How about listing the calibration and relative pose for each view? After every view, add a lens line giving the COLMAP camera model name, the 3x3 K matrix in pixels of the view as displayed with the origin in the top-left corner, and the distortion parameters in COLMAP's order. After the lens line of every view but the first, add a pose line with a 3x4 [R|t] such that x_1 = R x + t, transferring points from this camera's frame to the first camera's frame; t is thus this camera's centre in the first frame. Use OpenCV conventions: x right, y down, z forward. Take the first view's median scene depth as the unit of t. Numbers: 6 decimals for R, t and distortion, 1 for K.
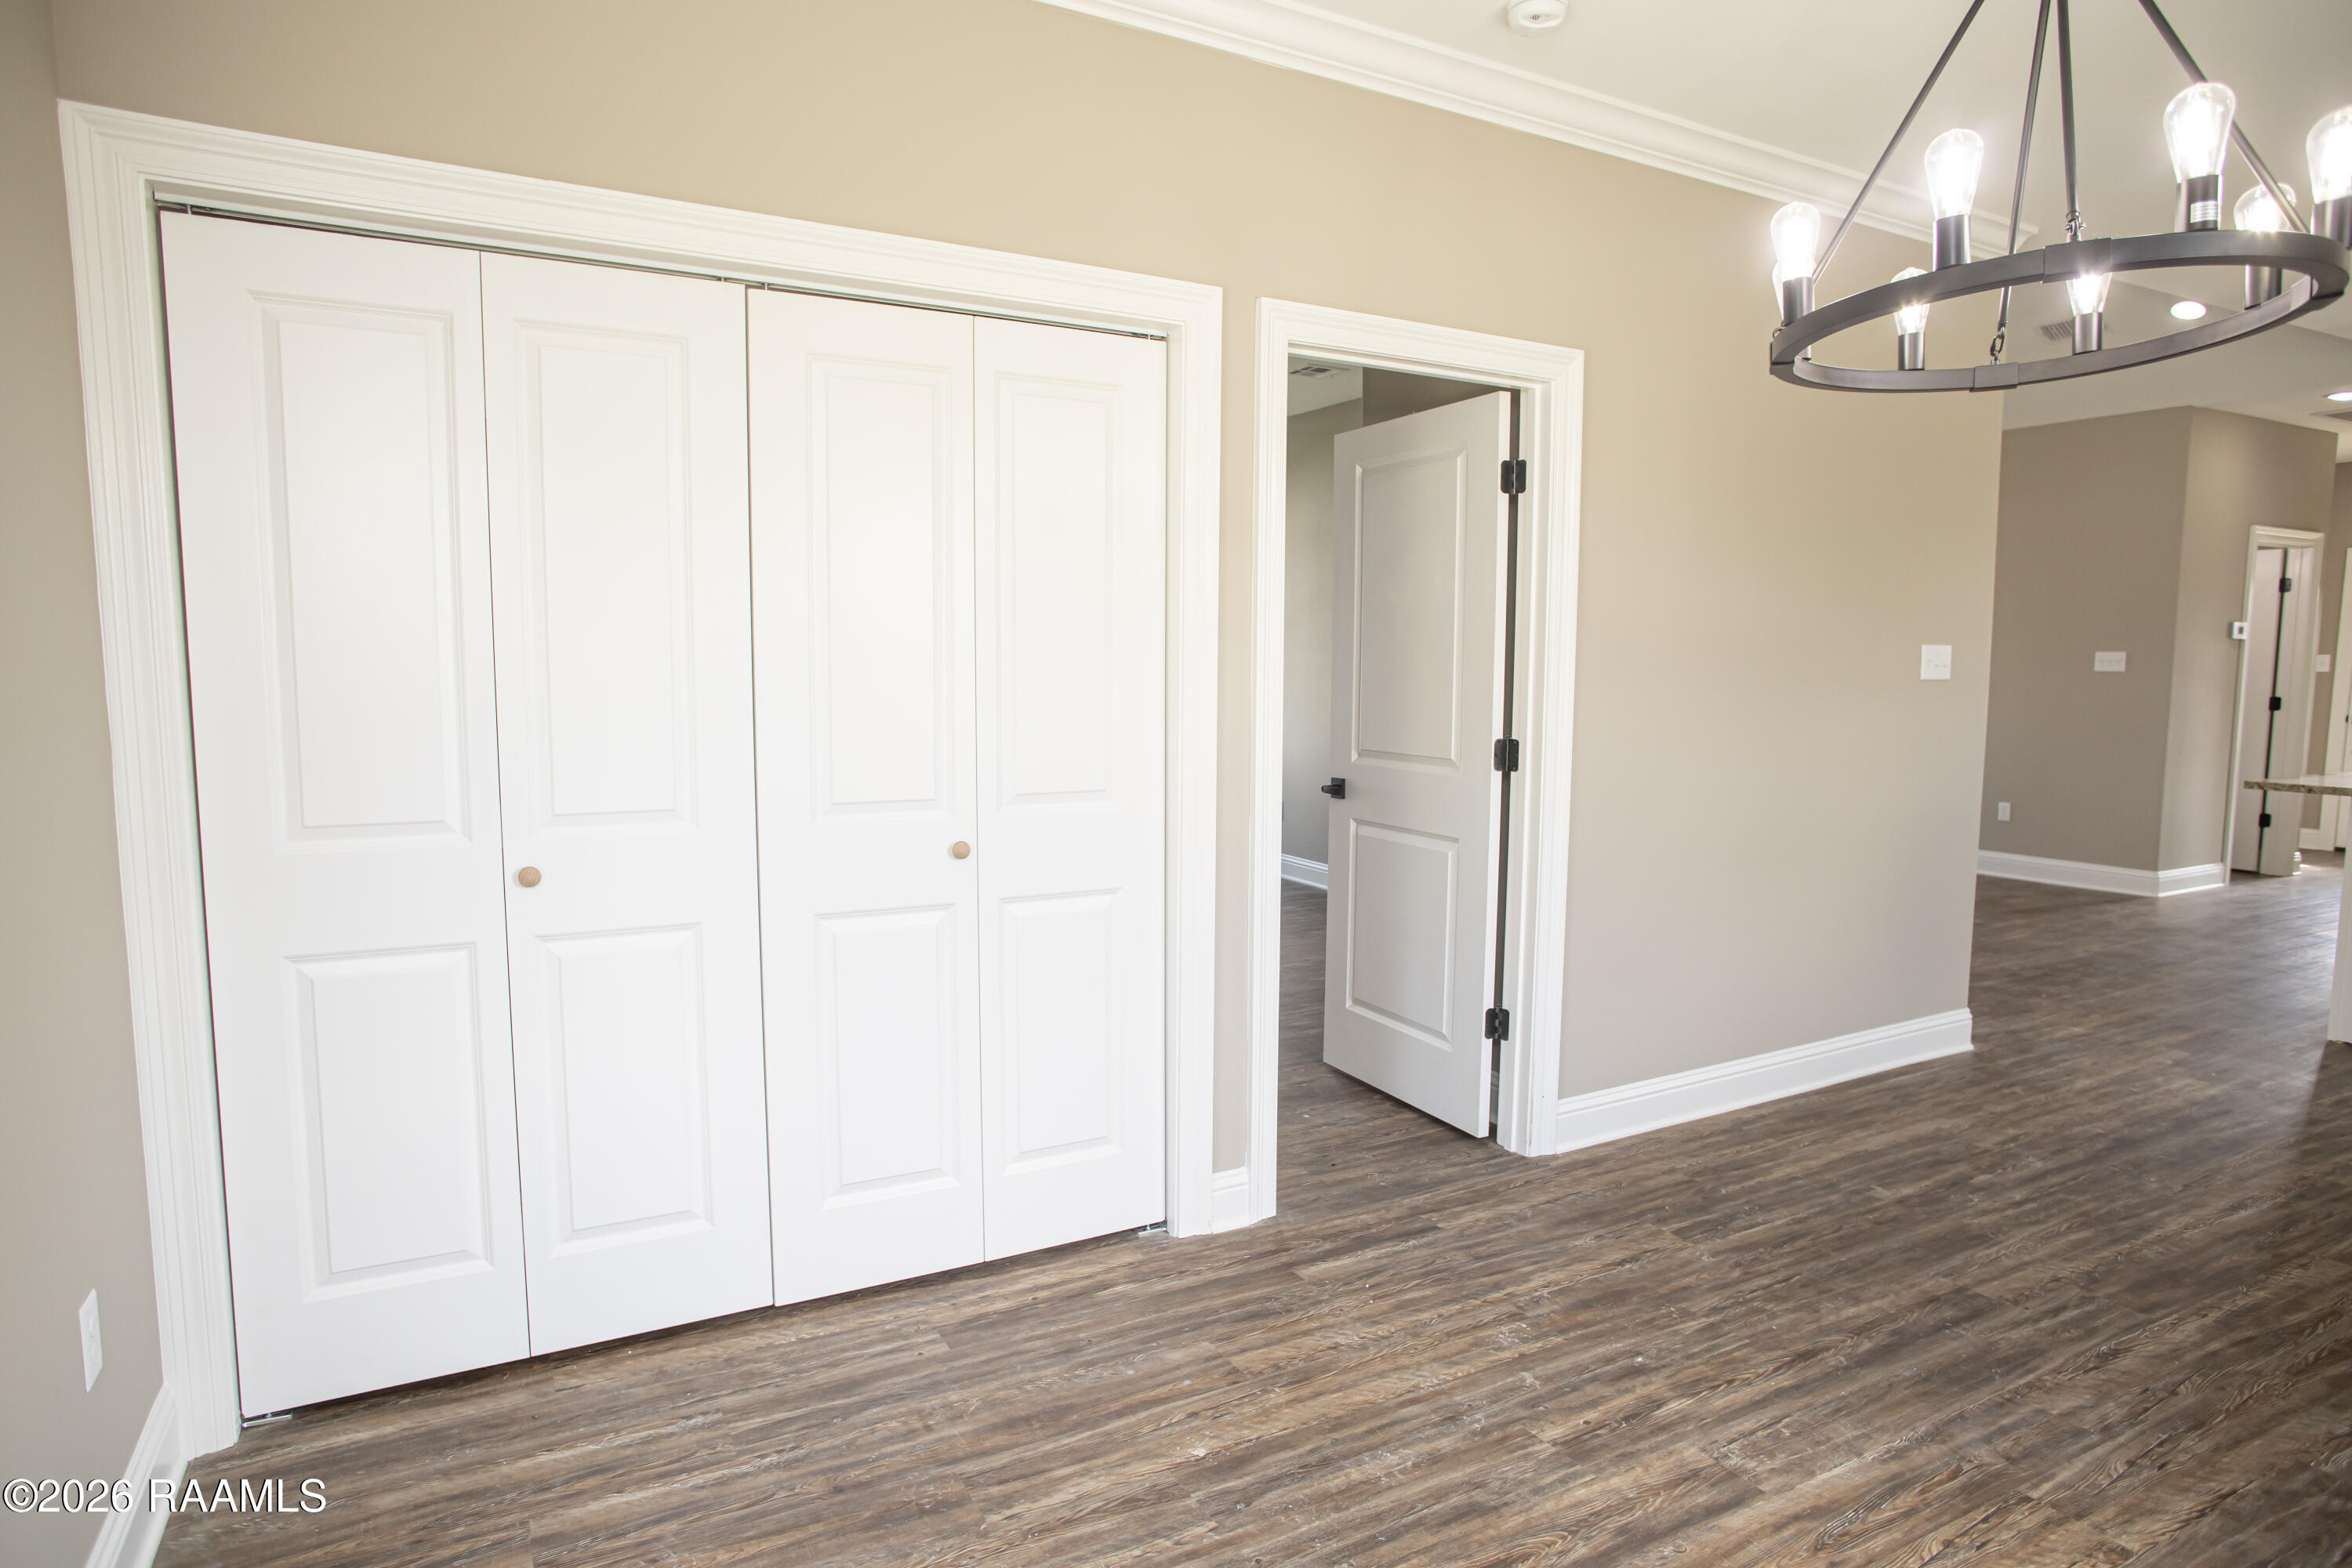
lens RADIAL K [[1336.9, 0, 1168.2], [0, 1336.9, 777.4], [0, 0, 1]] dist [-0.073925, 0.050285]
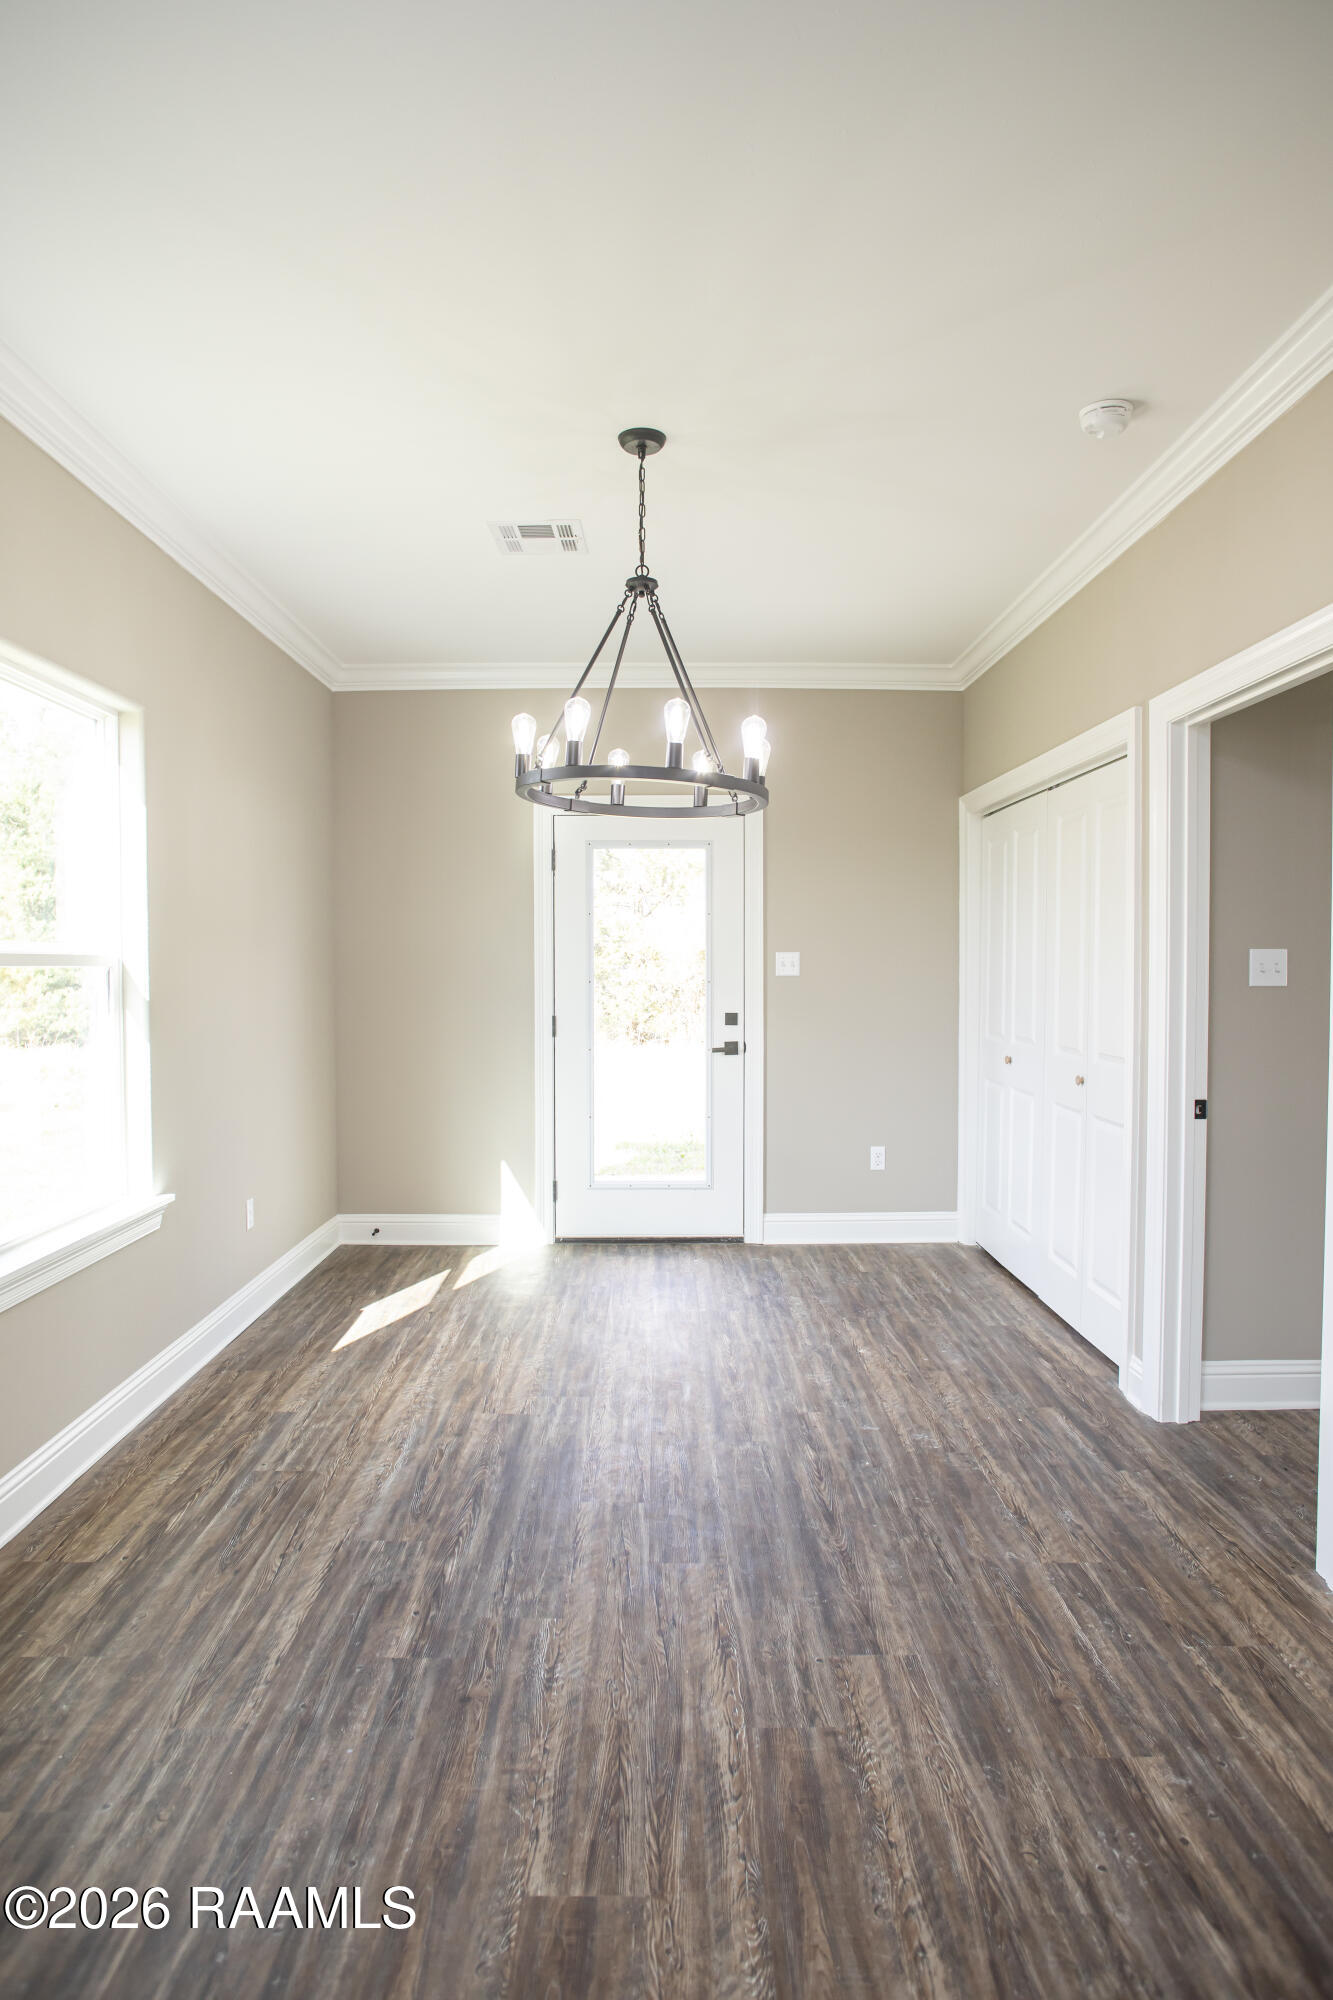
lens RADIAL K [[1144.2, 0, 666.5], [0, 1144.2, 1000.0], [0, 0, 1]] dist [-0.080765, 0.059342]
pose [[-0.469525, 0.022553, -0.882631, 1.385001], [-0.083289, 0.994084, 0.069707, -0.103731], [0.878982, 0.106243, -0.464869, 1.209018]]
